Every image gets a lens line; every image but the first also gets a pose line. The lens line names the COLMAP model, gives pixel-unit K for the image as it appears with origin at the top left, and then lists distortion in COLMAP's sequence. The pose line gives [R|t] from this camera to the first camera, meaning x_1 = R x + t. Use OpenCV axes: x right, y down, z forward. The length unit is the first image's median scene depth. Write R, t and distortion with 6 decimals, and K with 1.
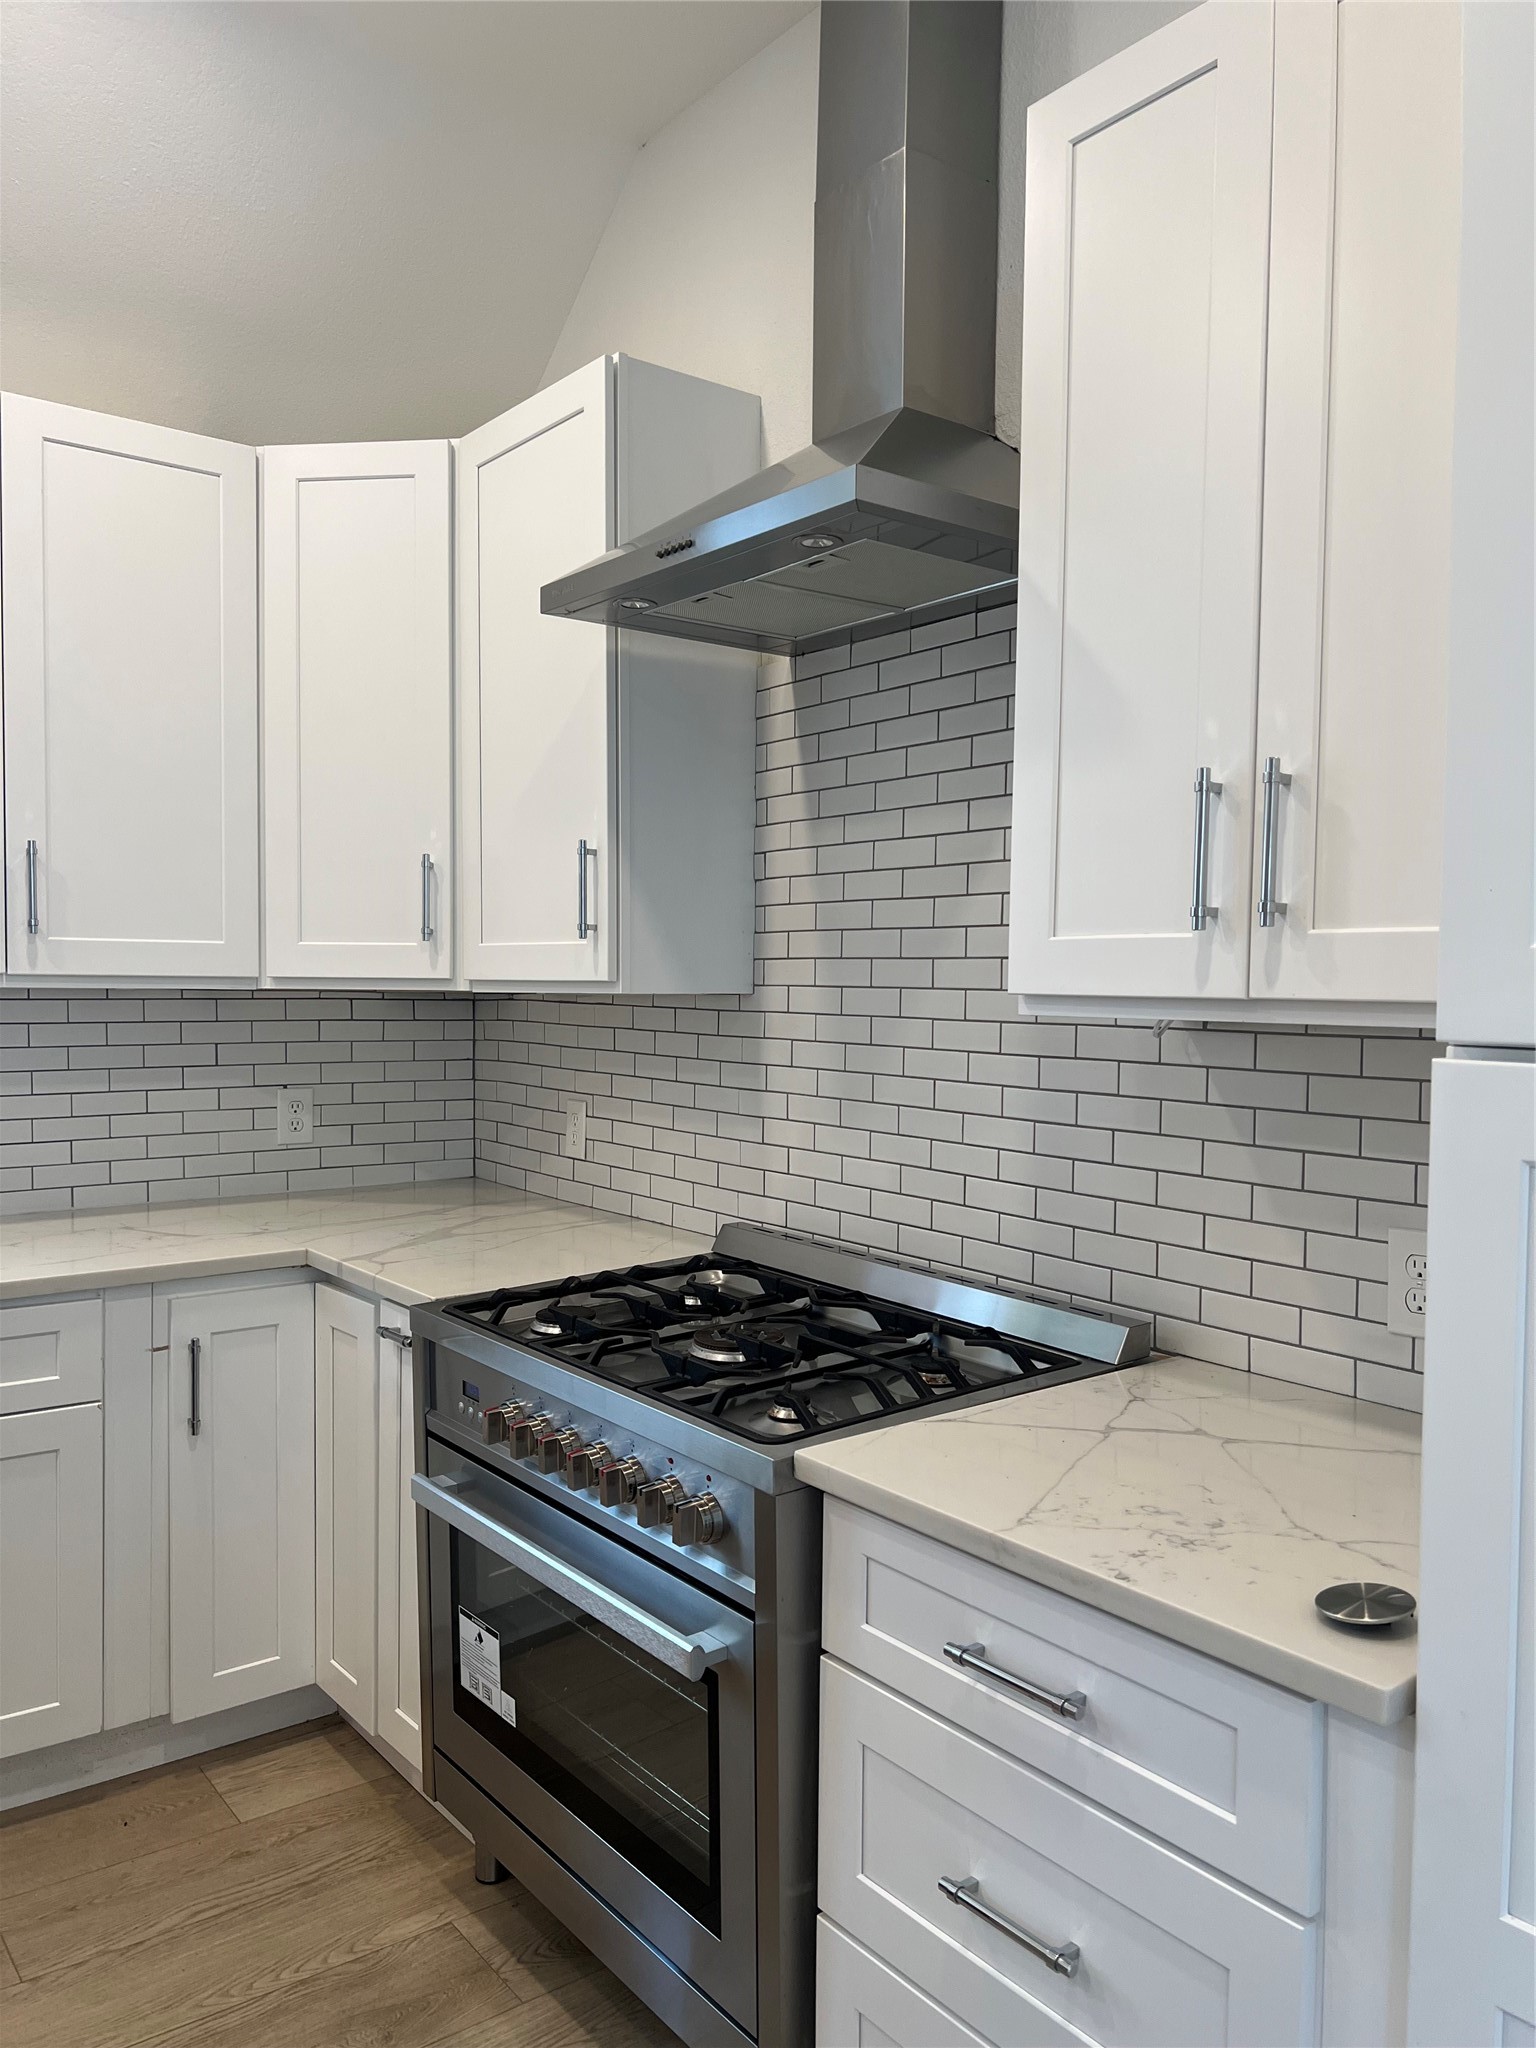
lens RADIAL K [[1536.6, 0, 779.2], [0, 1536.6, 1033.0], [0, 0, 1]] dist [0.057904, -0.040798]
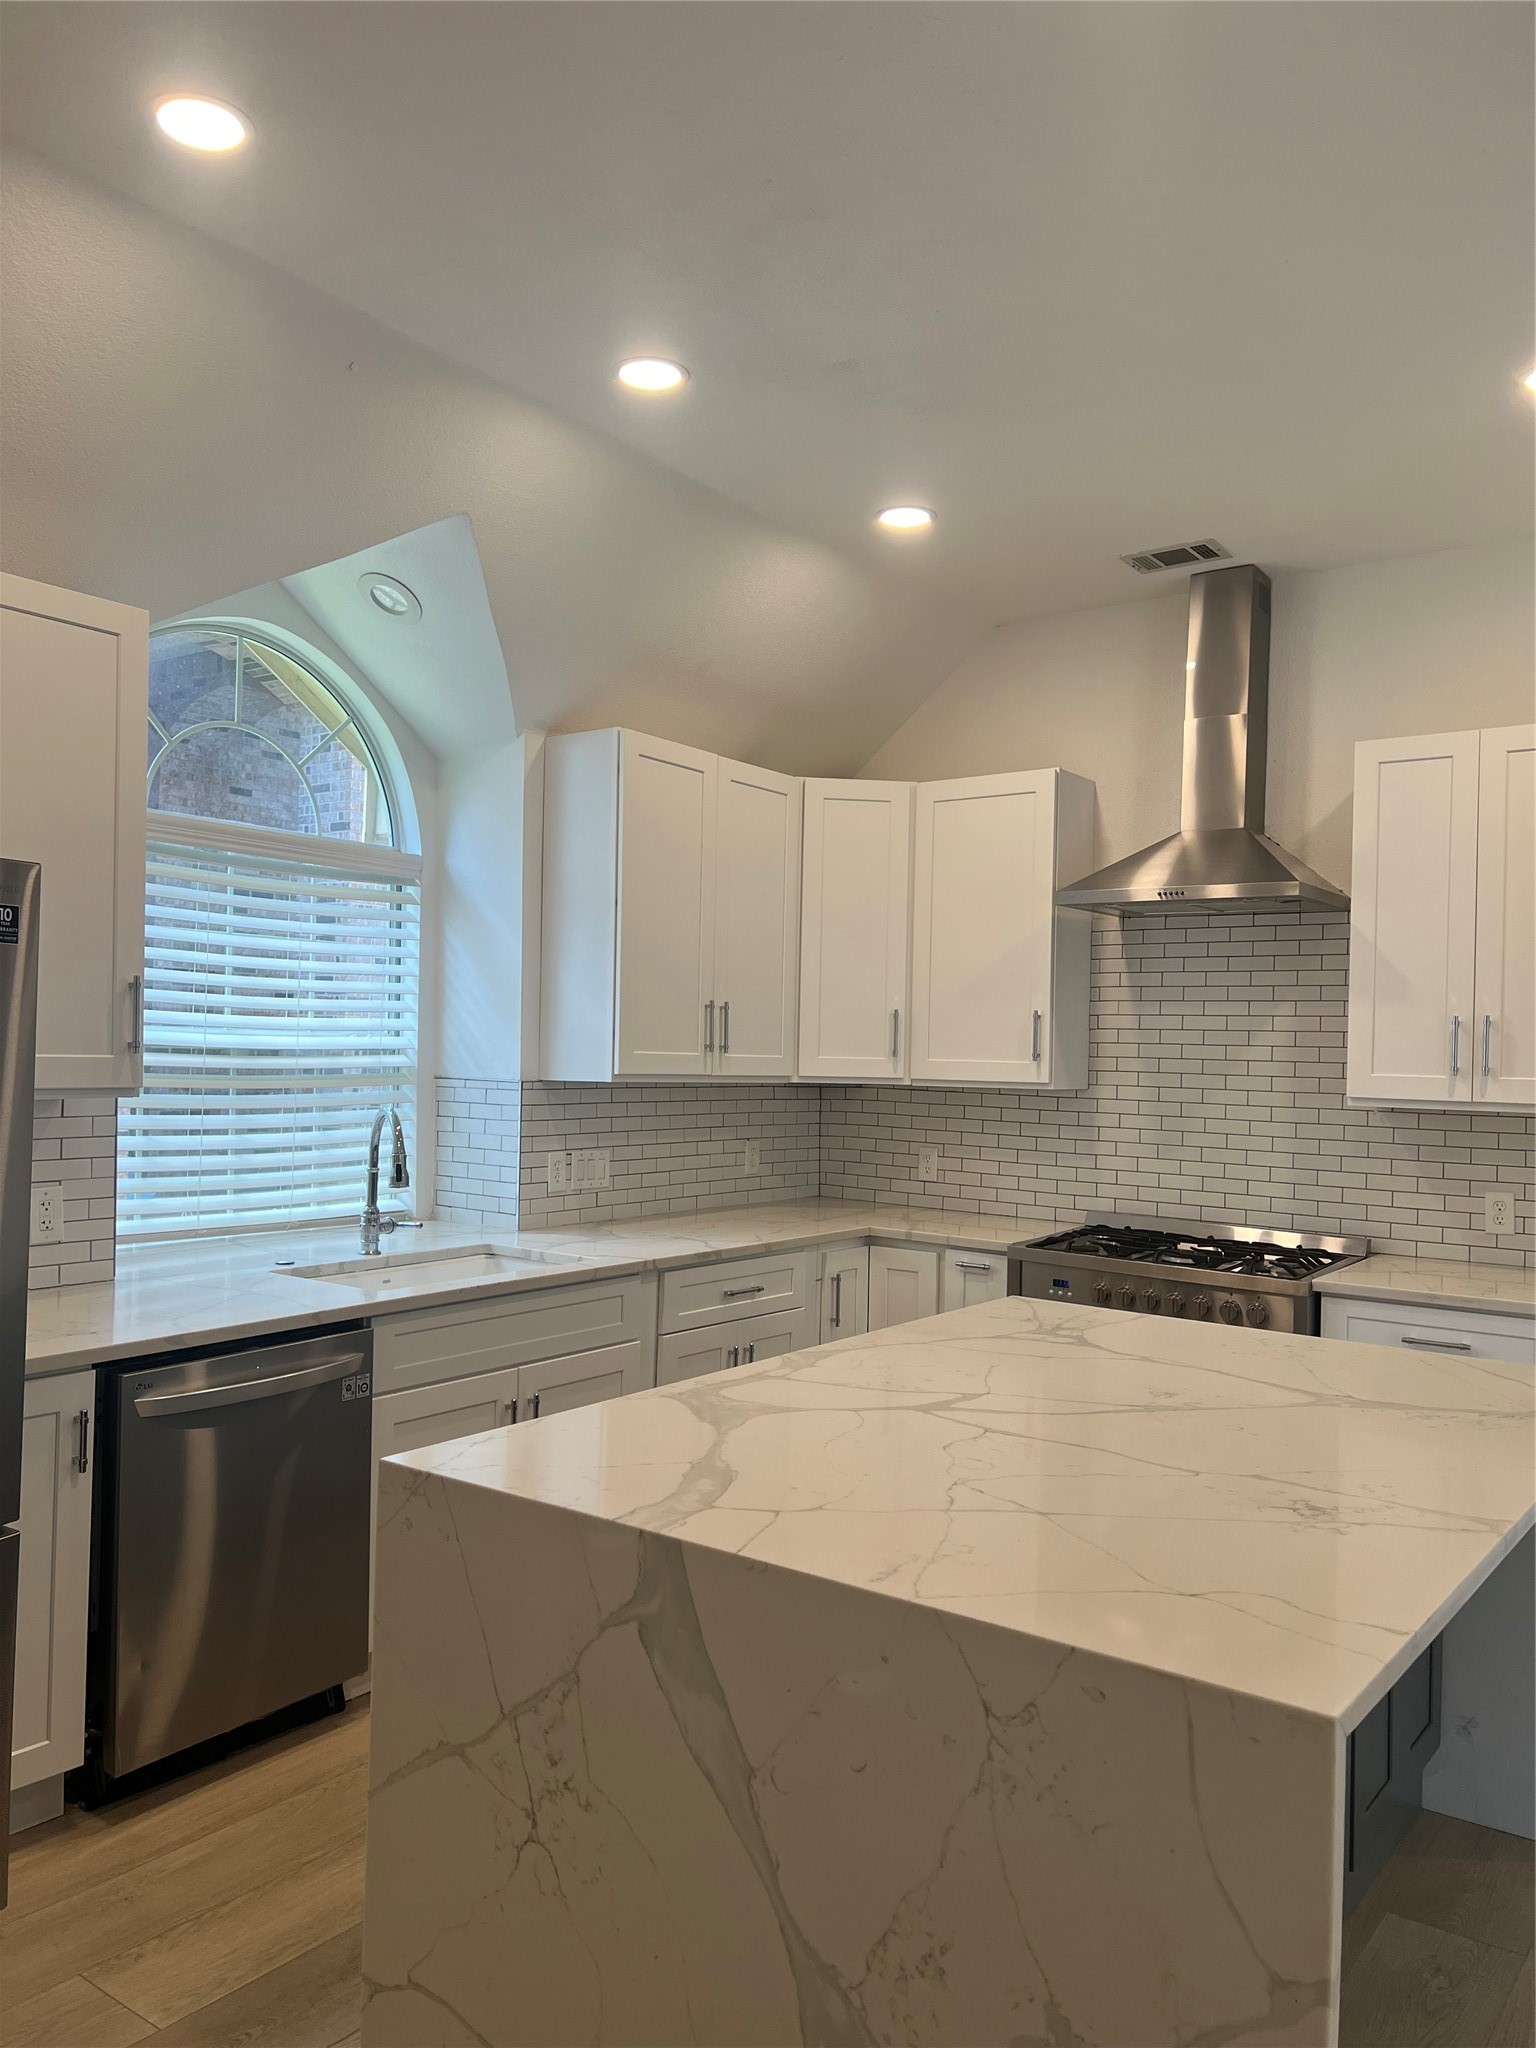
lens RADIAL K [[1536.6, 0, 759.7], [0, 1536.6, 1027.8], [0, 0, 1]] dist [0.057904, -0.040798]
pose [[0.964736, 0.018152, 0.262593, -0.942647], [-0.006108, 0.998894, -0.046611, -0.010347], [-0.263149, 0.043363, 0.963780, -0.754661]]
